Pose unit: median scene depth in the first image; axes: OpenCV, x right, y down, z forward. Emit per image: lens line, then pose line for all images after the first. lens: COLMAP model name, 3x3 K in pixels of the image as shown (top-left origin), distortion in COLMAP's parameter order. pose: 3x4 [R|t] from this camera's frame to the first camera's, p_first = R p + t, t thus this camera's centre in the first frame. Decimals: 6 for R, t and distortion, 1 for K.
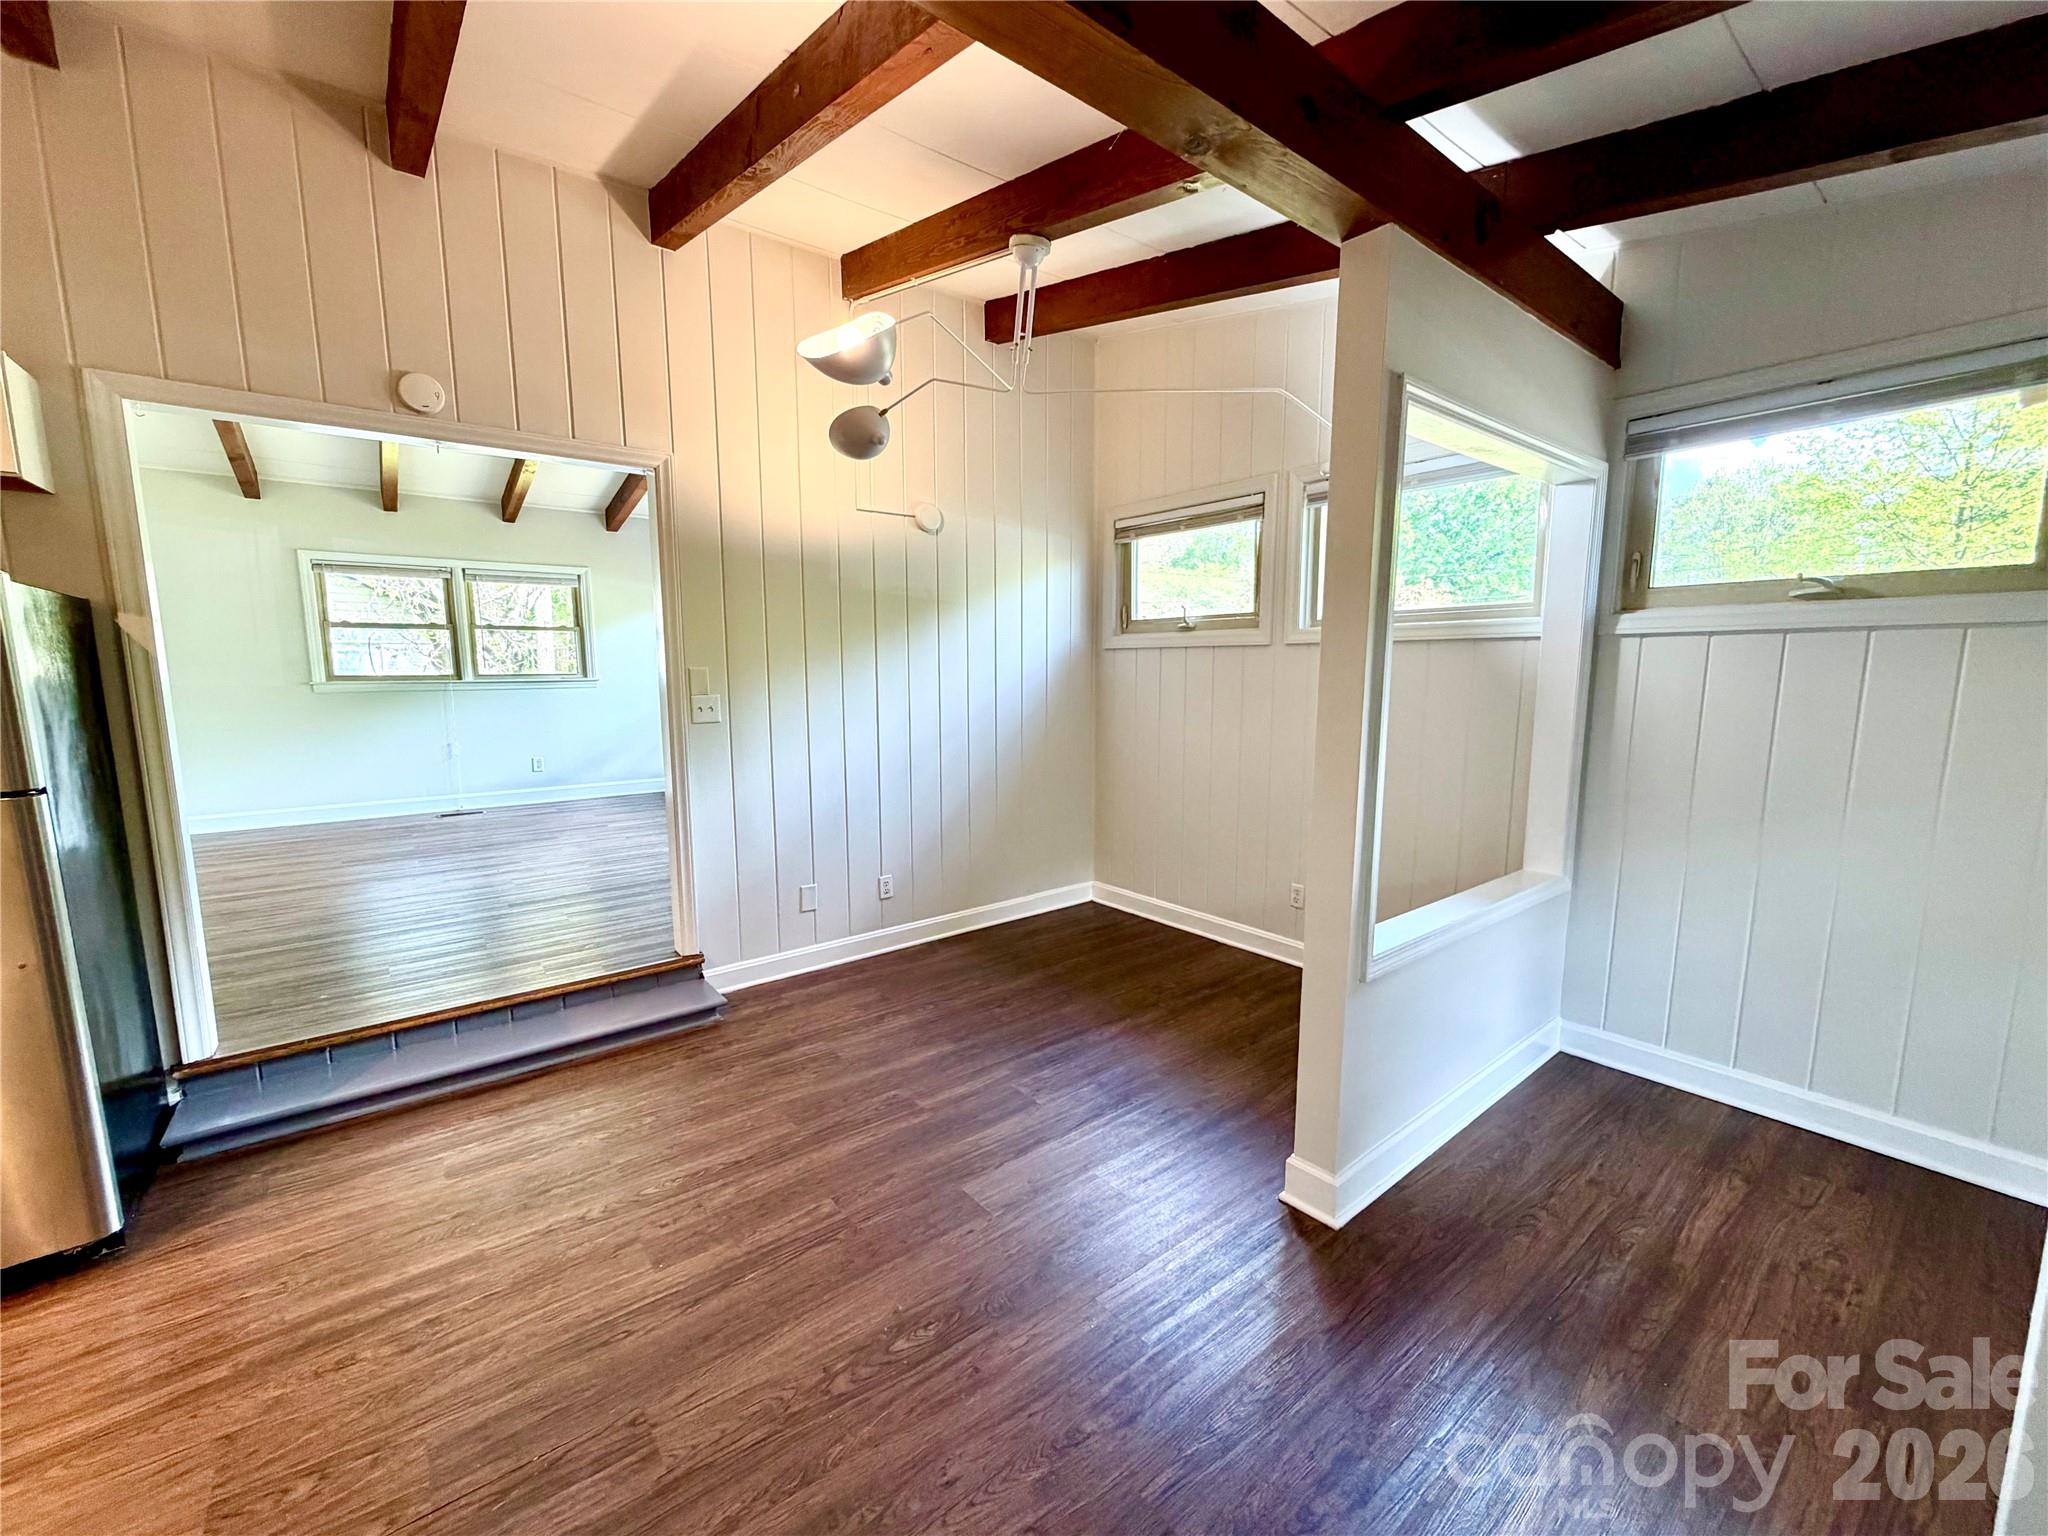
lens RADIAL K [[816.9, 0, 1023.5], [0, 816.9, 778.4], [0, 0, 1]] dist [0.000516, -0.001130]
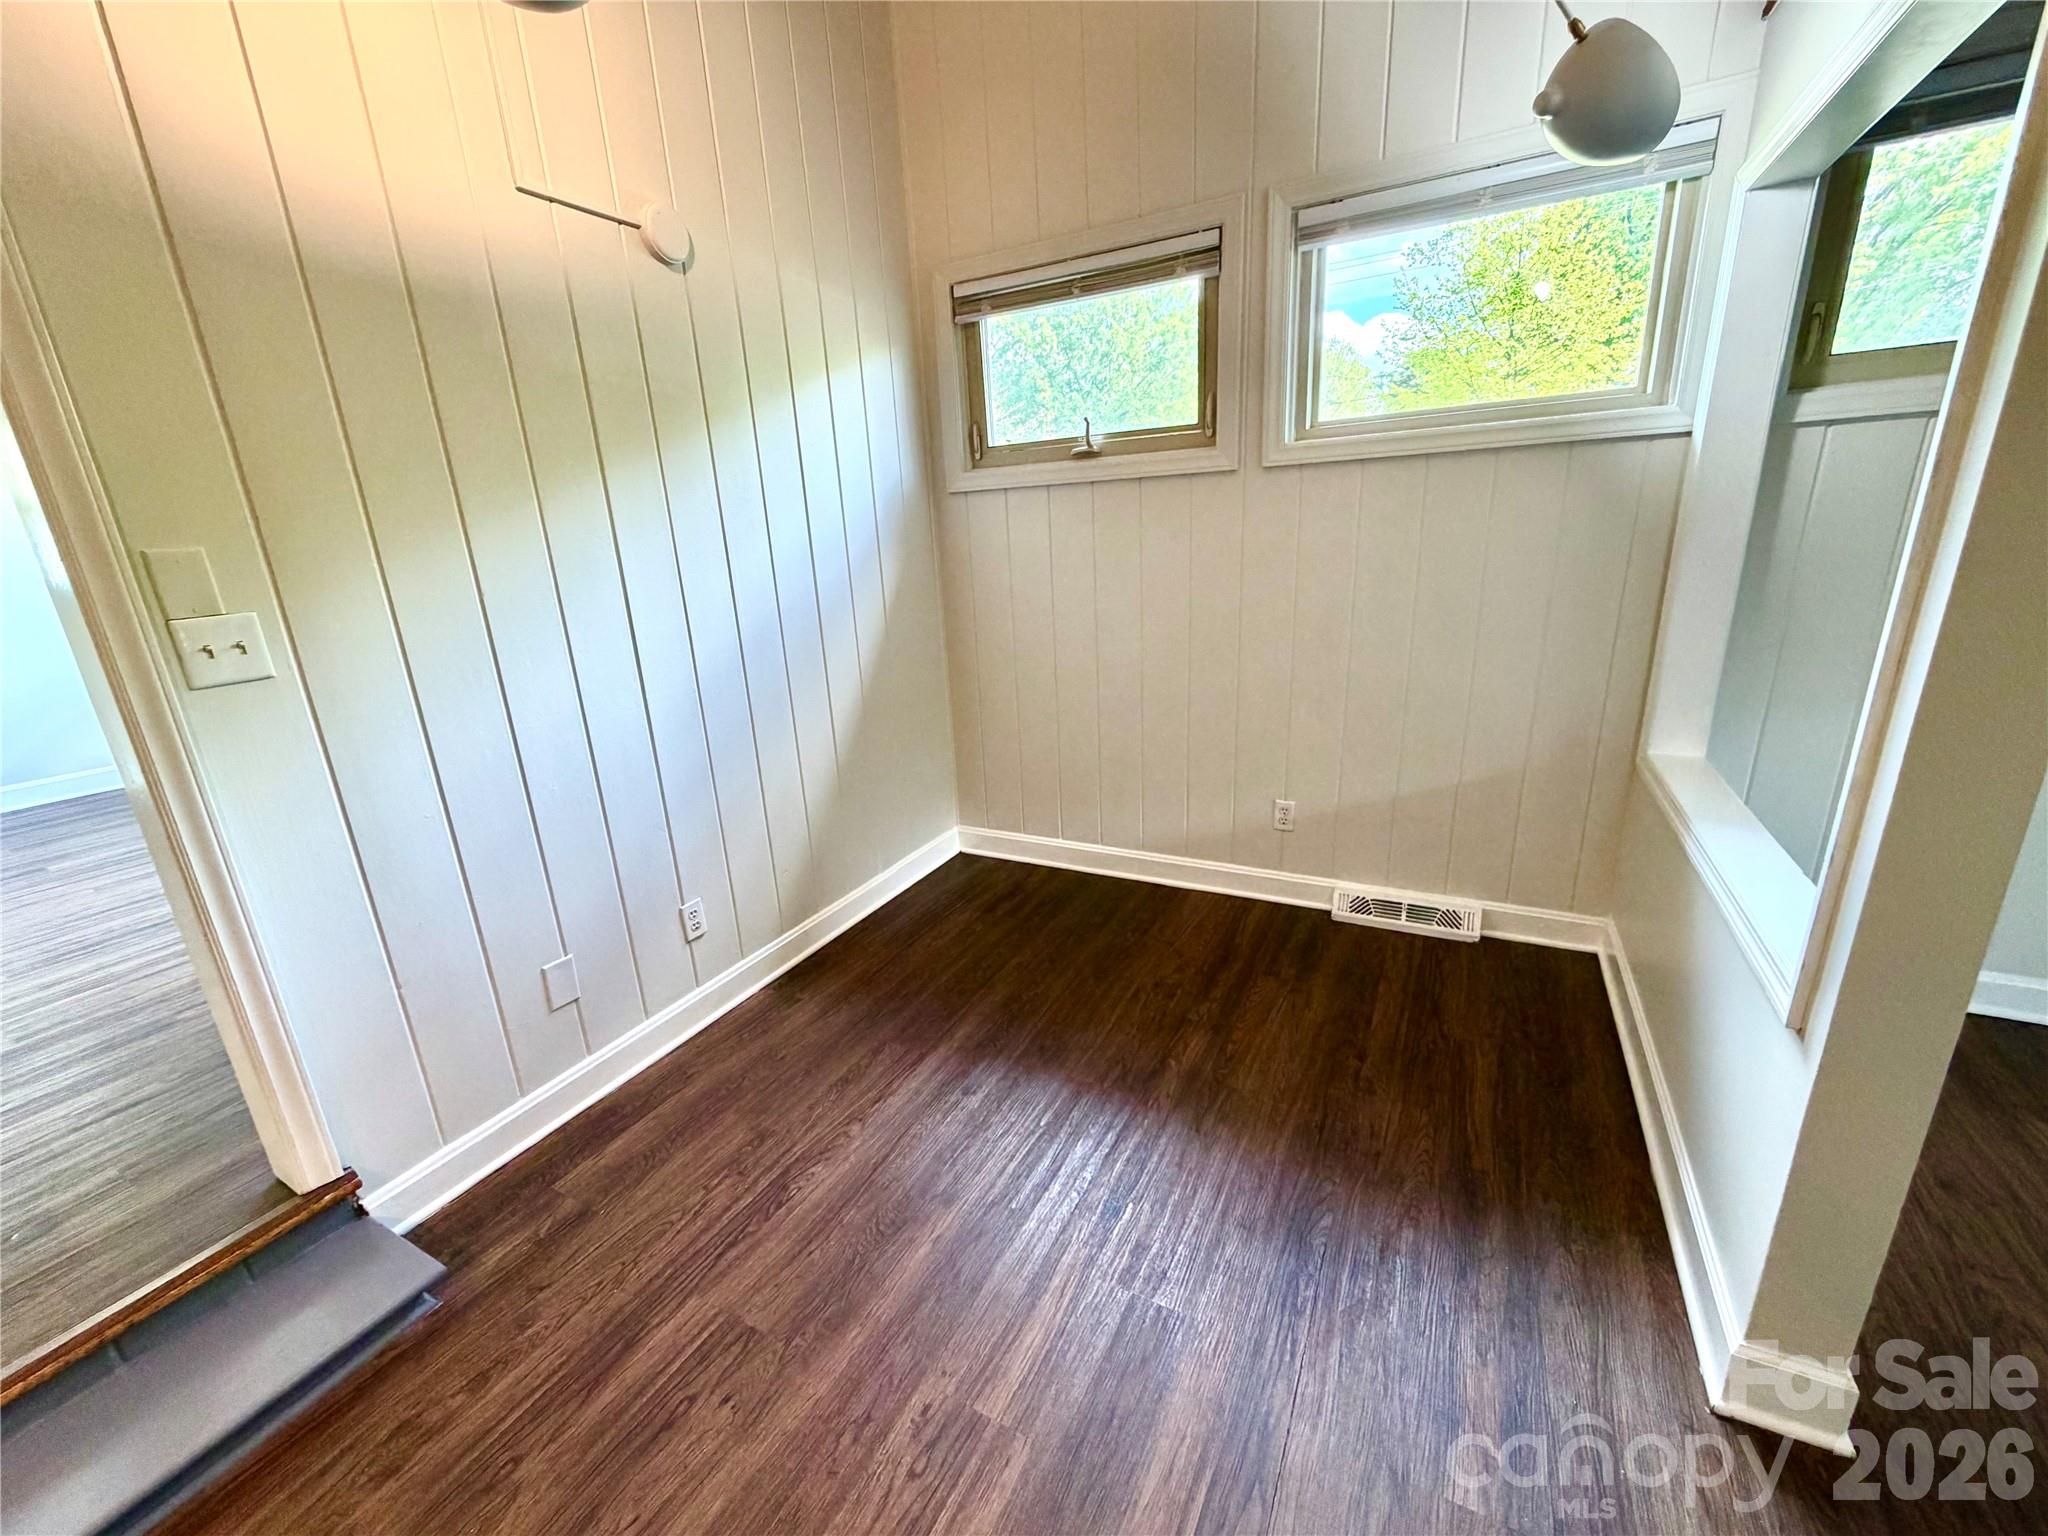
lens RADIAL K [[816.9, 0, 1021.3], [0, 816.9, 774.6], [0, 0, 1]] dist [0.000516, -0.001130]
pose [[0.916151, -0.159624, 0.367678, -0.168744], [0.104550, 0.980695, 0.165249, -0.046183], [-0.386958, -0.112953, 0.915153, 0.428154]]
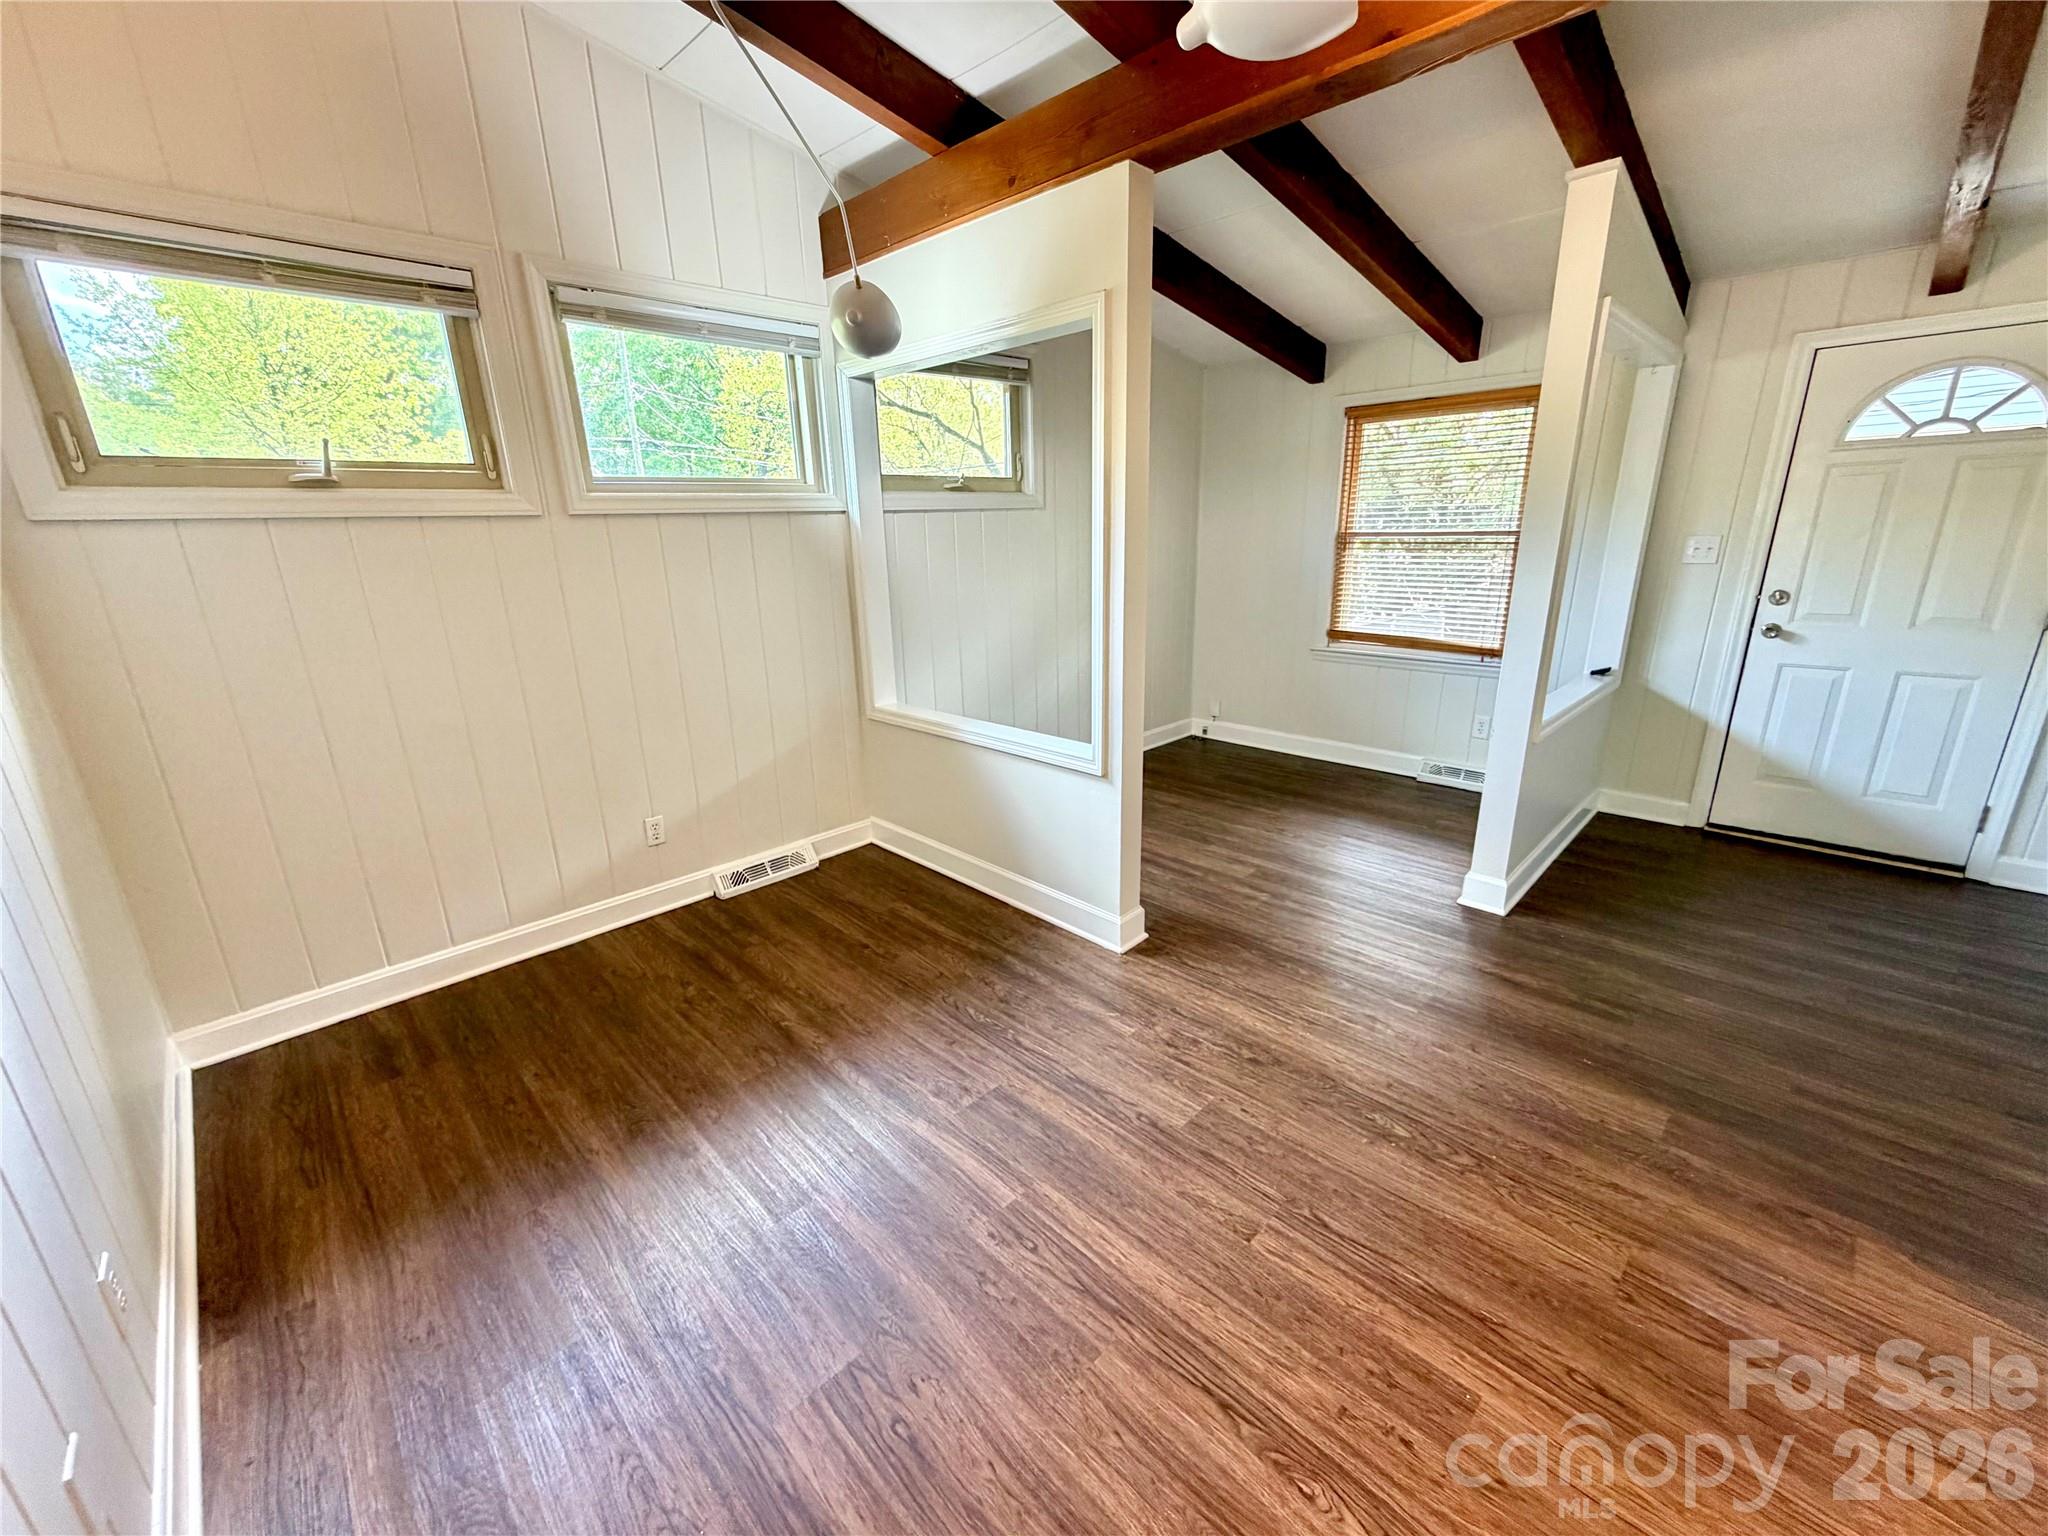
lens RADIAL K [[816.9, 0, 1020.0], [0, 816.9, 769.6], [0, 0, 1]] dist [0.000516, -0.001130]
pose [[-0.106287, -0.280082, 0.954074, -0.497665], [0.163867, 0.941456, 0.294633, -0.101829], [-0.980740, 0.187657, -0.054168, 0.708262]]
